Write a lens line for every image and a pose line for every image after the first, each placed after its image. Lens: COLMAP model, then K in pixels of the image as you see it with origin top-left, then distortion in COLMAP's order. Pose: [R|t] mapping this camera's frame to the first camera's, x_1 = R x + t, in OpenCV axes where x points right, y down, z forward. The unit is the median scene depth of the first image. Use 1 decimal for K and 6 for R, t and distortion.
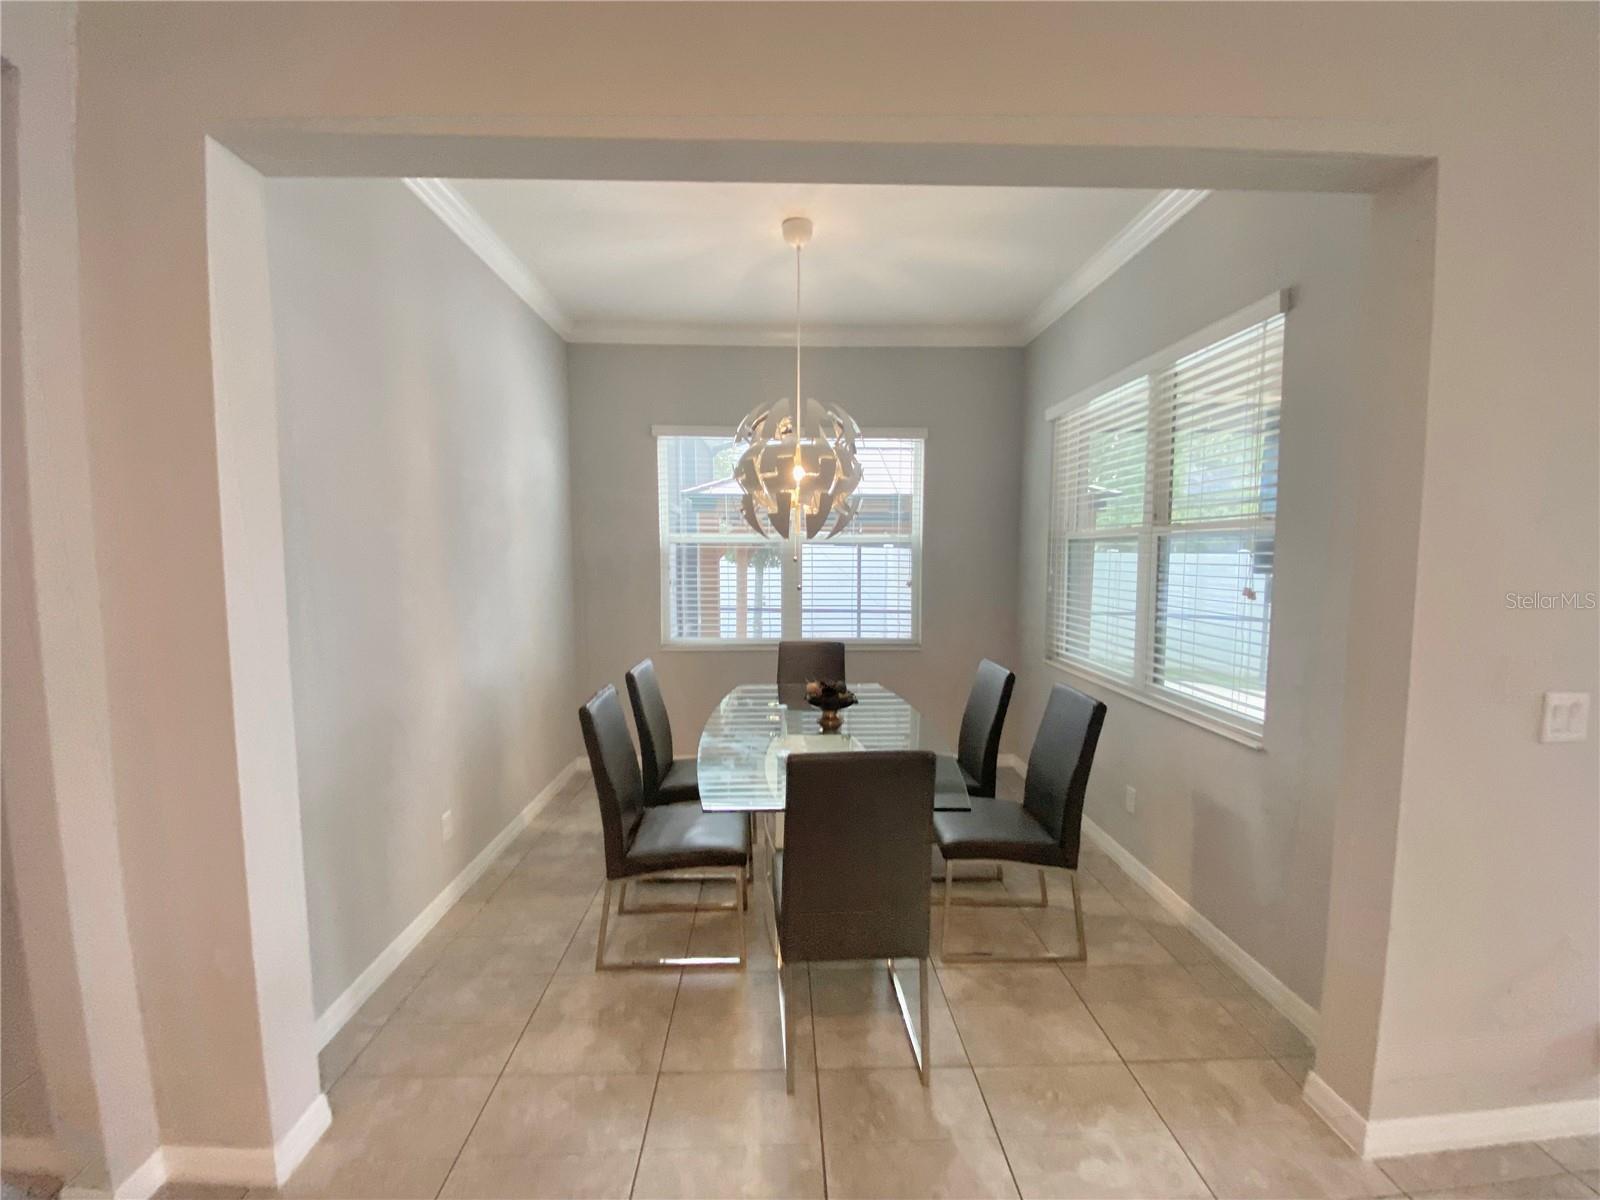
lens RADIAL K [[648.3, 0, 800.0], [0, 648.3, 600.0], [0, 0, 1]] dist [0.000317, -0.000106]
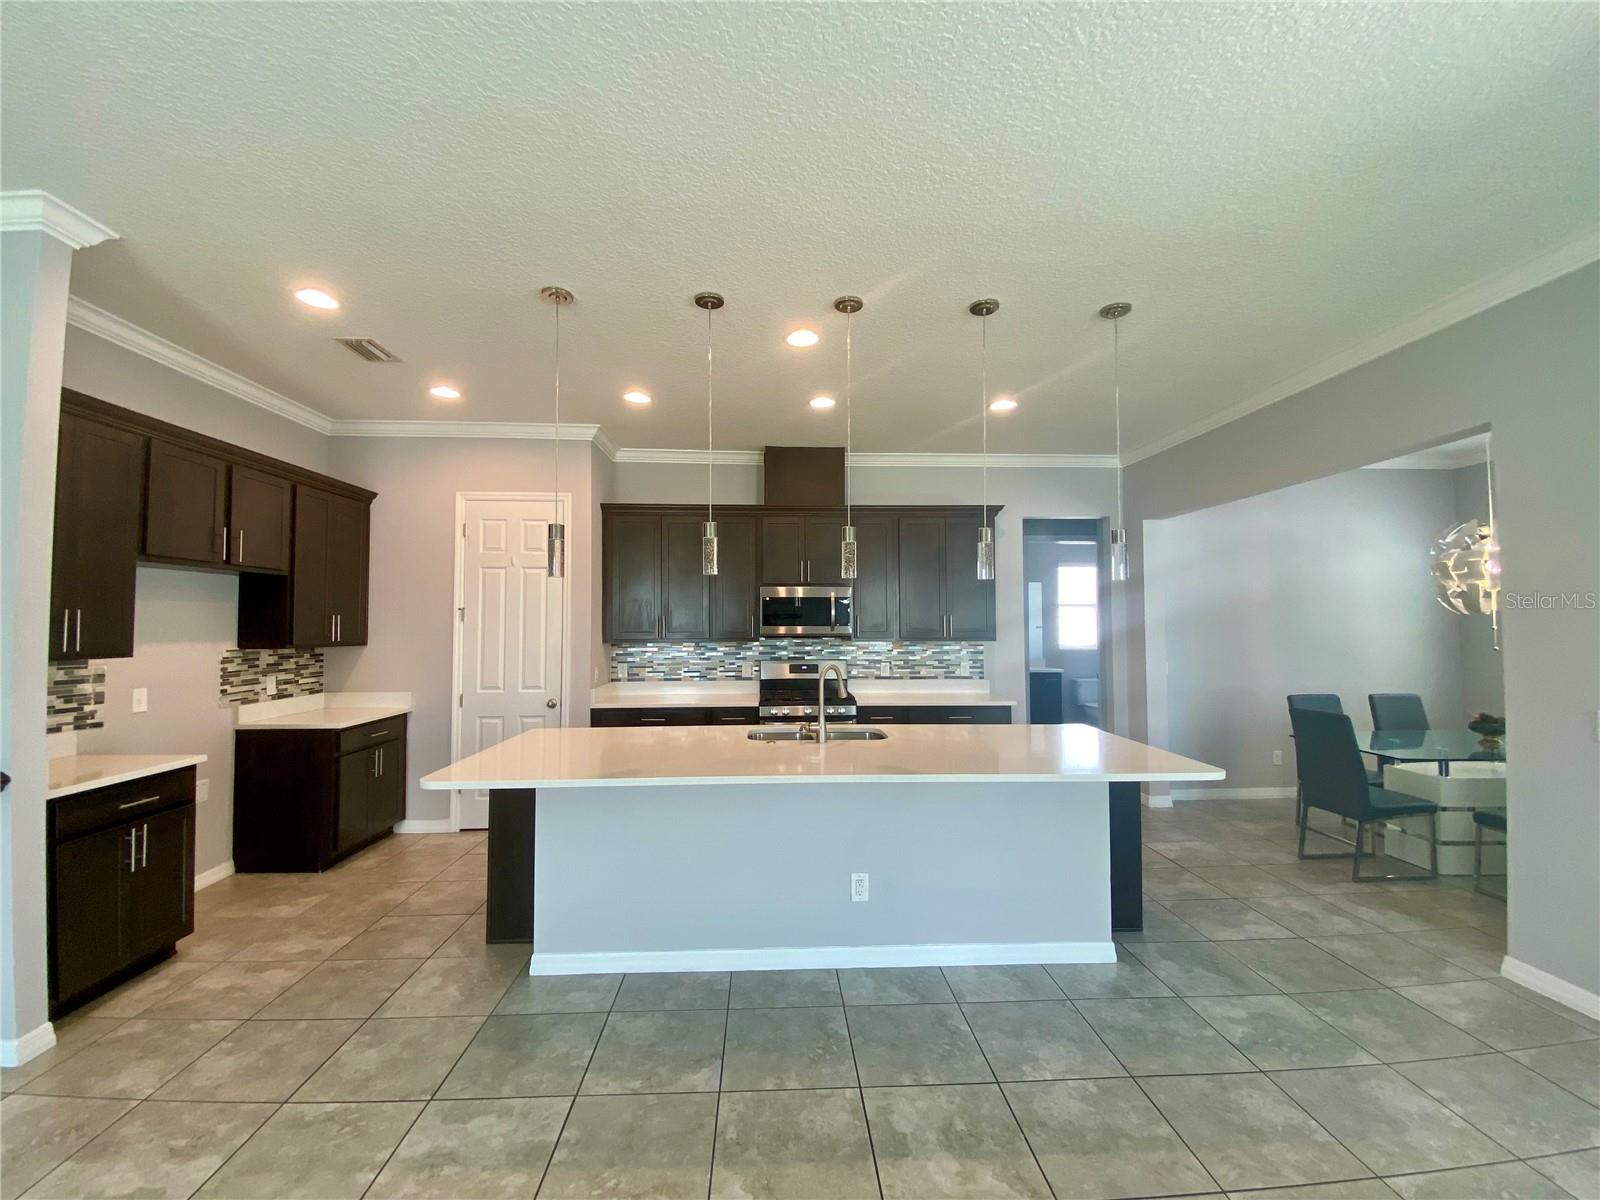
lens RADIAL K [[648.3, 0, 800.0], [0, 648.3, 600.0], [0, 0, 1]] dist [0.000317, -0.000106]
pose [[0.012233, -0.034368, -0.999334, 1.467700], [-0.074043, 0.996634, -0.035182, 0.038334], [0.997180, 0.074424, 0.009647, -0.545930]]
